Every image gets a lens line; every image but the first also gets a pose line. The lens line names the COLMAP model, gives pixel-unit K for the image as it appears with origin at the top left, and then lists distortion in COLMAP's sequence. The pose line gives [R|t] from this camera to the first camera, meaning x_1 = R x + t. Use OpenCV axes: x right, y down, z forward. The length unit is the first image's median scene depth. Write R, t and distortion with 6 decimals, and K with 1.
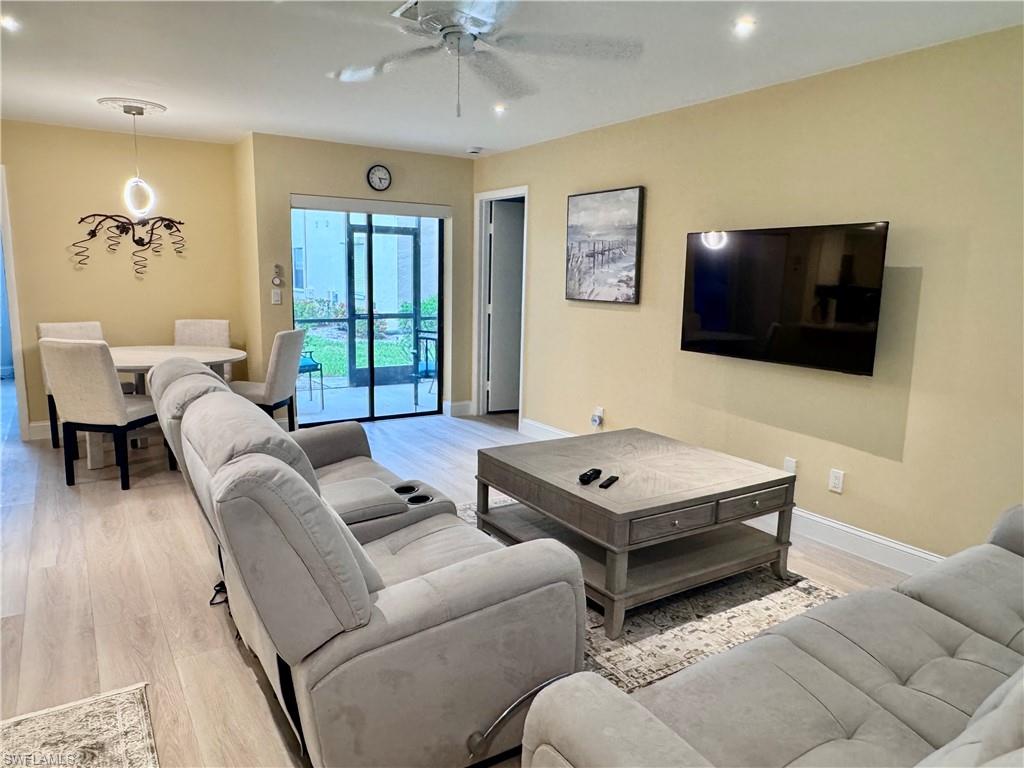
lens RADIAL K [[696.0, 0, 510.4], [0, 696.0, 392.6], [0, 0, 1]] dist [-0.002965, 0.000419]
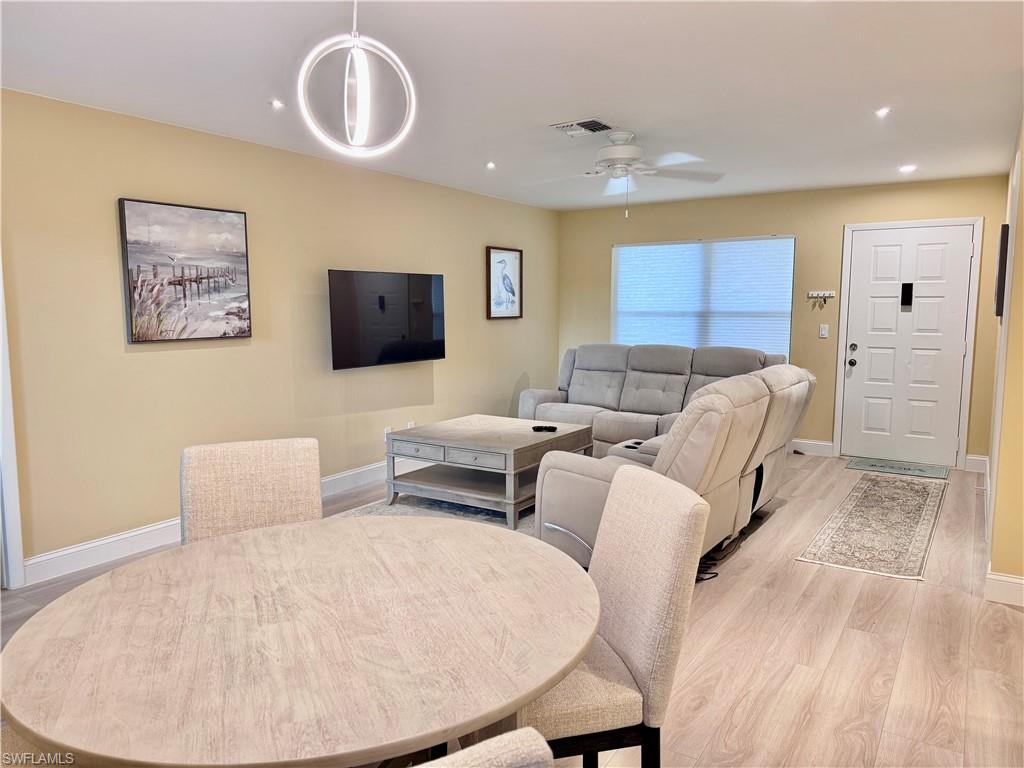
lens RADIAL K [[731.8, 0, 517.6], [0, 731.8, 385.9], [0, 0, 1]] dist [0.050090, -0.041683]
pose [[-0.426302, -0.119522, 0.896650, -0.854929], [0.149067, 0.968399, 0.199958, -0.204121], [-0.892214, 0.218903, -0.395014, 1.063143]]
